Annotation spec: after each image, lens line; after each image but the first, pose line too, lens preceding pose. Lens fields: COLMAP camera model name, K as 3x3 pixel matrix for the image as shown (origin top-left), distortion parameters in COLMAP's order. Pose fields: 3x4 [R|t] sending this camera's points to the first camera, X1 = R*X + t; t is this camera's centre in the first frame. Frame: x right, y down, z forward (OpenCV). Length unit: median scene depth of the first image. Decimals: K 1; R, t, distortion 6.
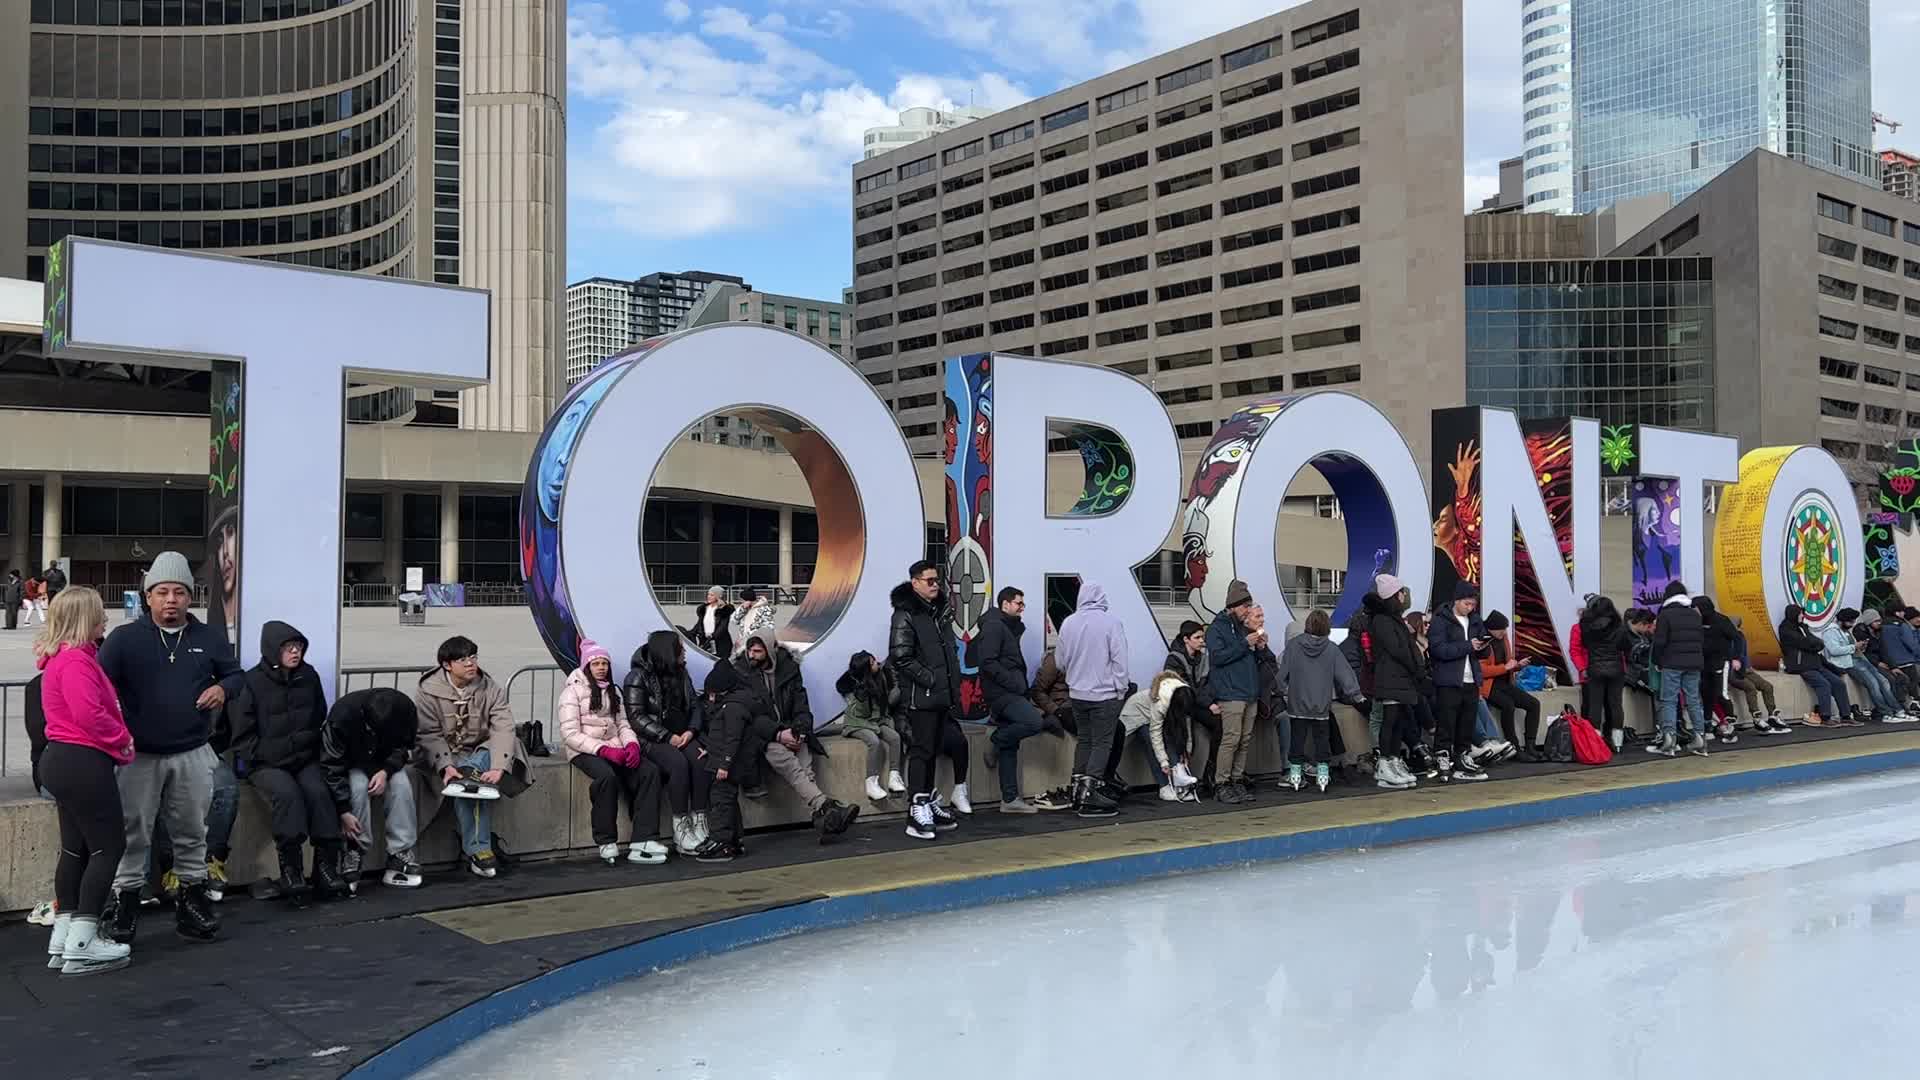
lens RADIAL K [[1618.3, 0, 959.5], [0, 1618.3, 547.1], [0, 0, 1]] dist [0.071715, -0.101960]
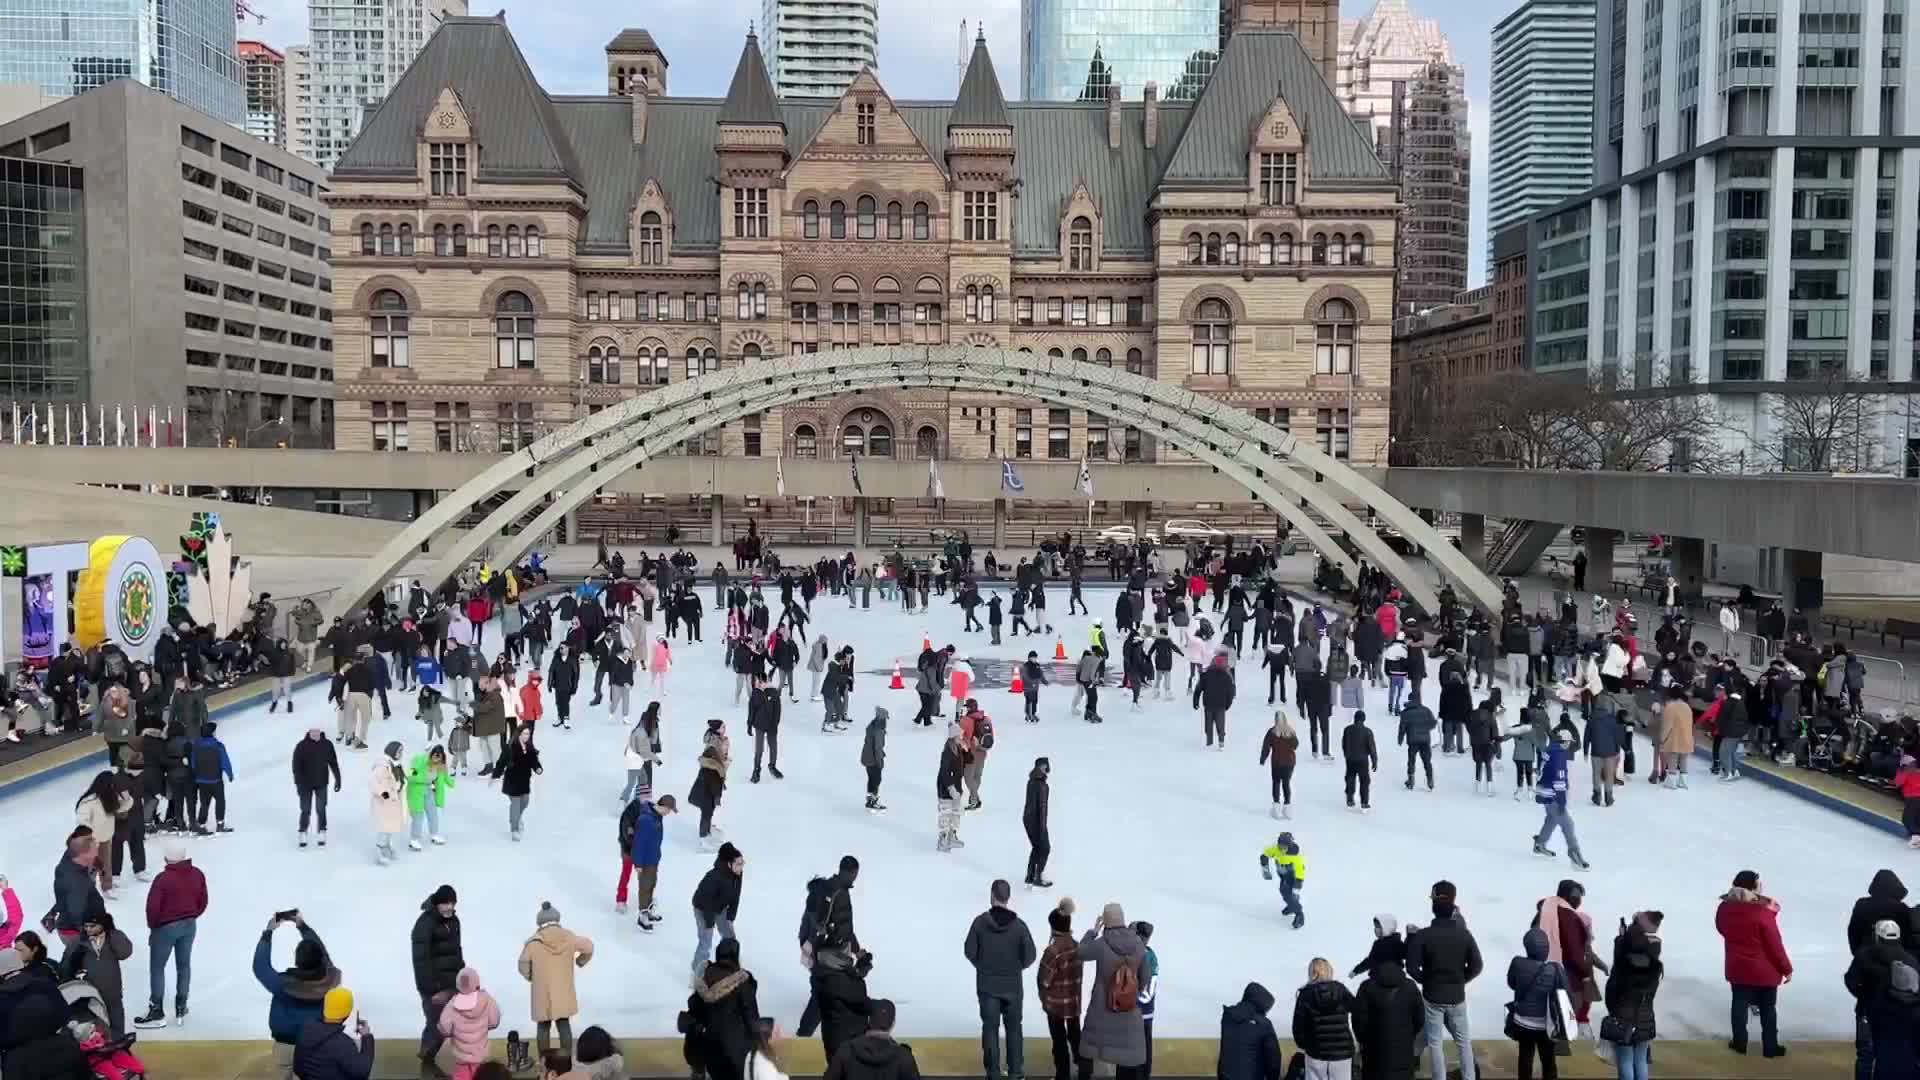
lens RADIAL K [[1601.8, 0, 964.8], [0, 1601.8, 540.7], [0, 0, 1]] dist [0.090284, -0.109494]
pose [[0.603486, -0.038627, 0.796437, -0.043225], [-0.029516, 0.997059, 0.070723, -0.028944], [-0.796827, -0.066188, 0.600571, -0.099449]]
